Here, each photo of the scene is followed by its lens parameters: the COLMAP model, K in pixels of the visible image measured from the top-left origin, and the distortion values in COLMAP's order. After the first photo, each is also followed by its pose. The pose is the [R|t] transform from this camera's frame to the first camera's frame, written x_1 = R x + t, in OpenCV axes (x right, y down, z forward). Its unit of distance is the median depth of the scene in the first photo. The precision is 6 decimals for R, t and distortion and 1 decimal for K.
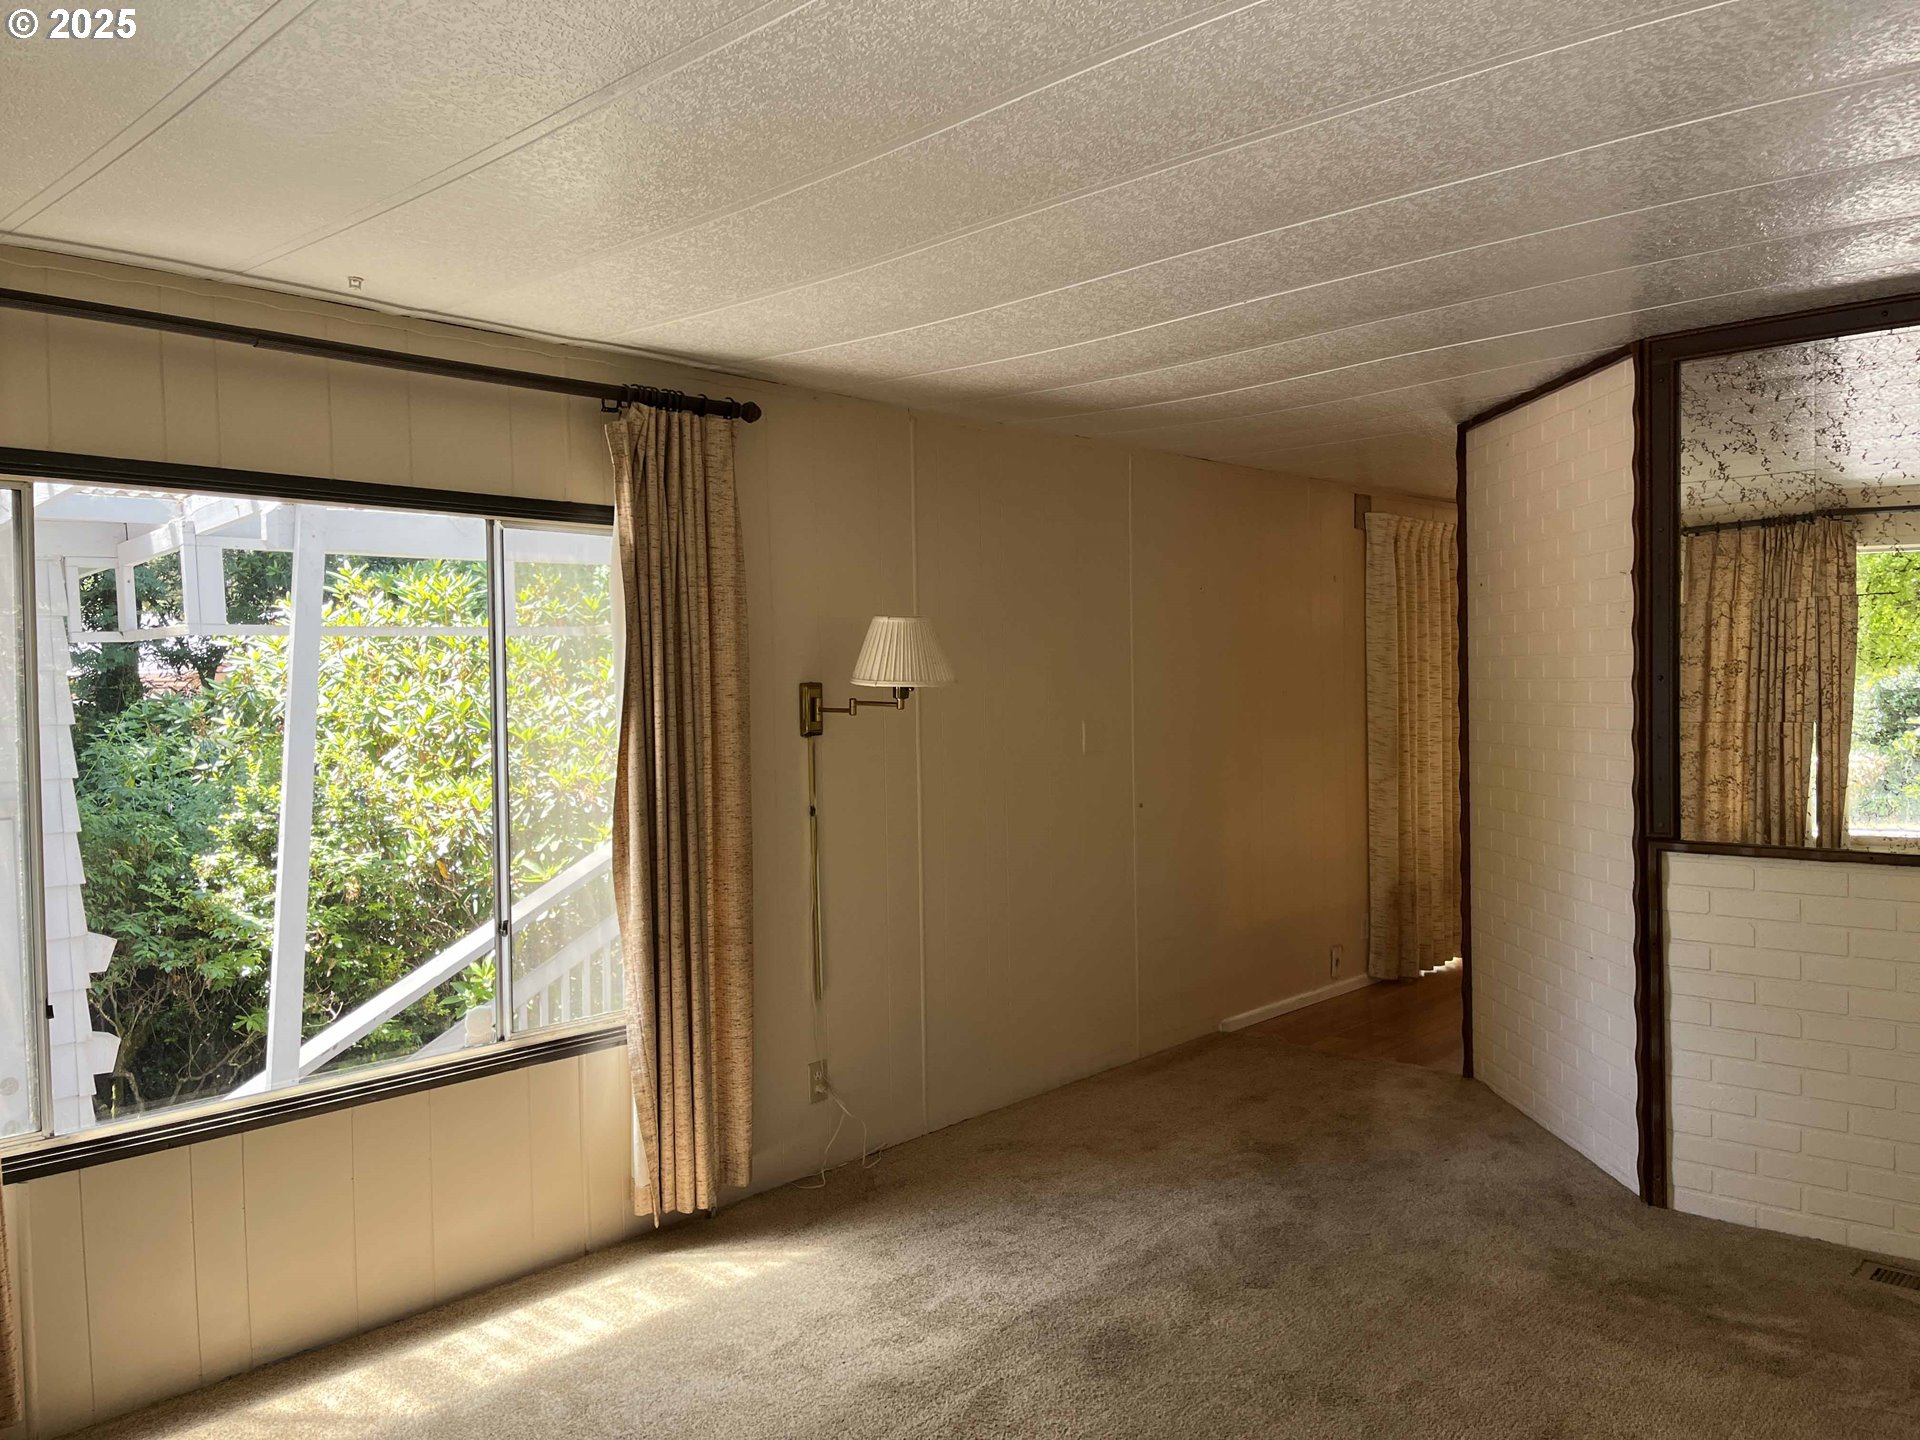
lens RADIAL K [[1460.4, 0, 967.7], [0, 1460.4, 715.1], [0, 0, 1]] dist [0.099893, -0.138976]
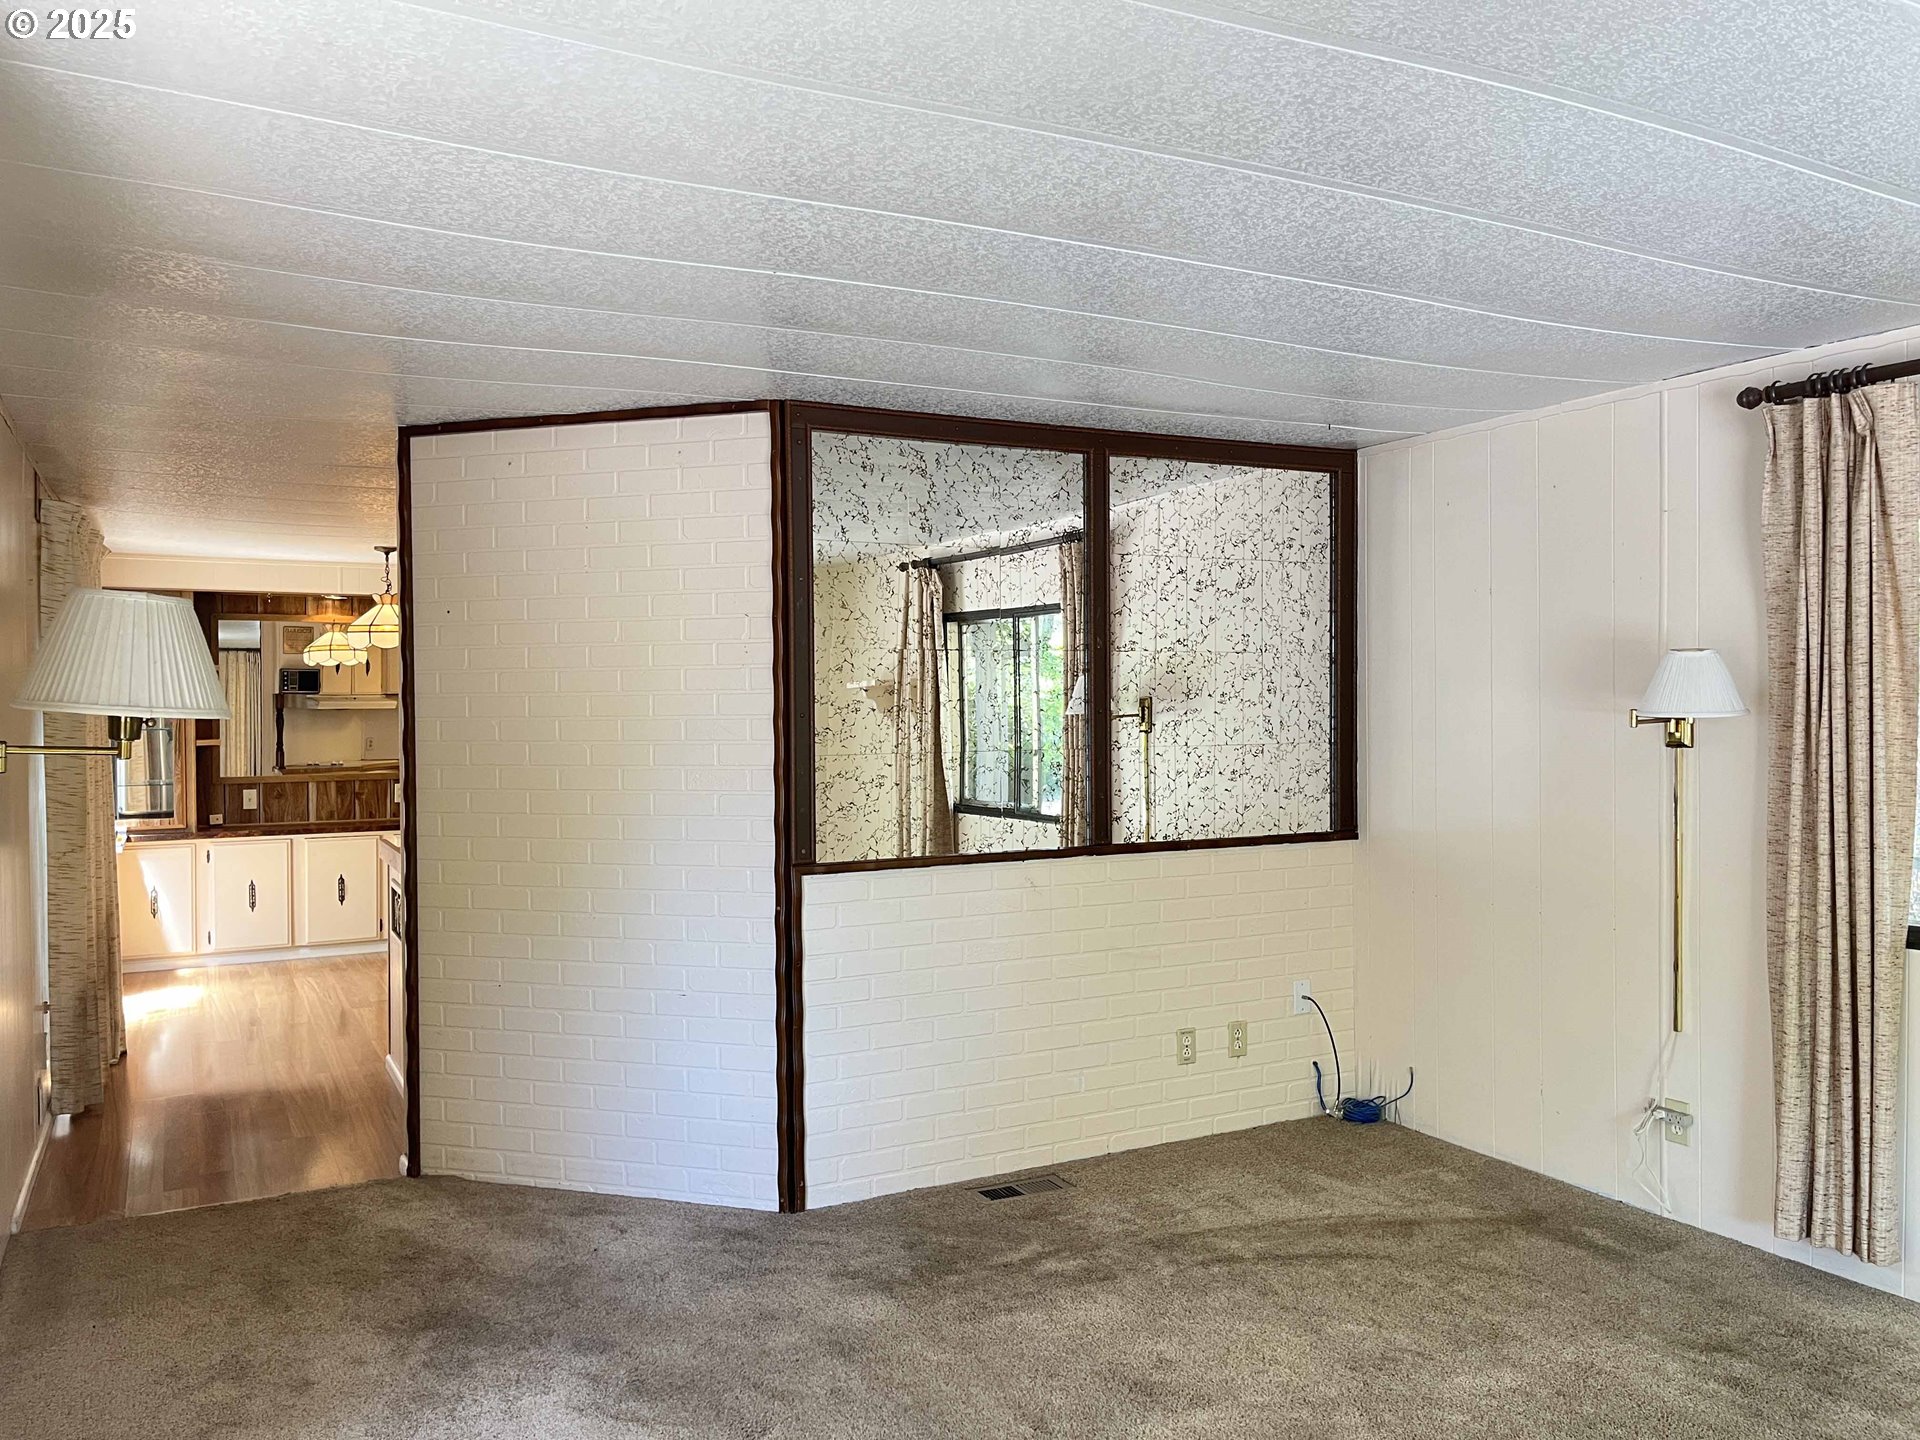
lens RADIAL K [[1460.4, 0, 967.7], [0, 1460.4, 715.1], [0, 0, 1]] dist [0.099893, -0.138976]
pose [[0.333858, 0.008168, 0.942588, -0.503253], [0.025238, 0.999527, -0.017600, -0.003631], [-0.942286, 0.029665, 0.333493, 0.529976]]
